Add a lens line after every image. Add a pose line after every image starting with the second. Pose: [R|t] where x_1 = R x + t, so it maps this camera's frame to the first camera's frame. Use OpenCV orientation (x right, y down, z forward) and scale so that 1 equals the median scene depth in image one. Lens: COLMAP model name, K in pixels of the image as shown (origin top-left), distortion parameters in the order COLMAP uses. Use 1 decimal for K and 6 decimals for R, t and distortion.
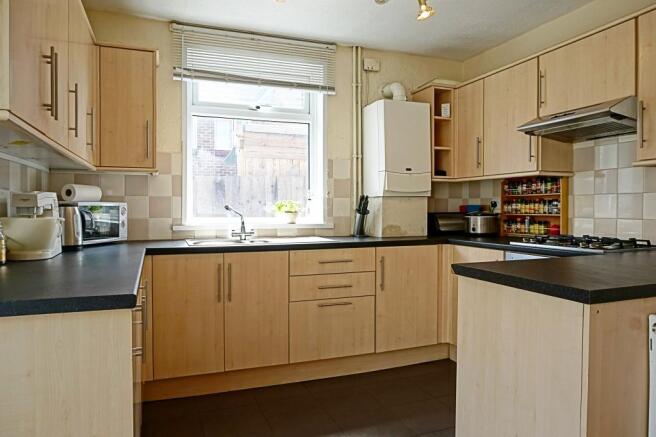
lens RADIAL K [[440.9, 0, 328.0], [0, 440.9, 218.5], [0, 0, 1]] dist [-0.034050, 0.006415]
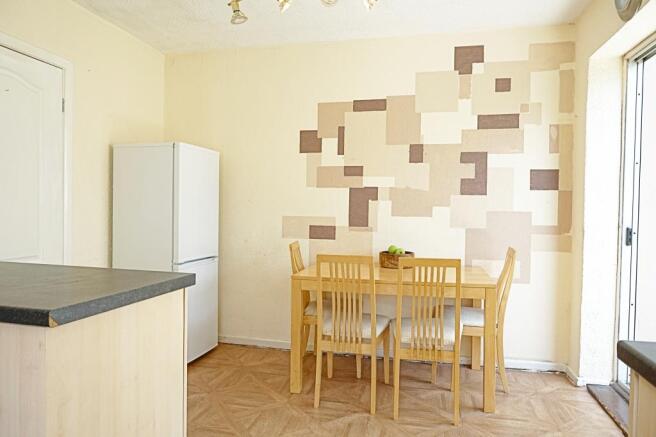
lens RADIAL K [[442.6, 0, 328.0], [0, 442.6, 218.5], [0, 0, 1]] dist [0.002510, 0.001414]
pose [[-0.822217, -0.021422, 0.568771, -0.171201], [0.003480, 0.999084, 0.042660, -0.019778], [-0.569164, 0.037055, -0.821389, 0.671231]]
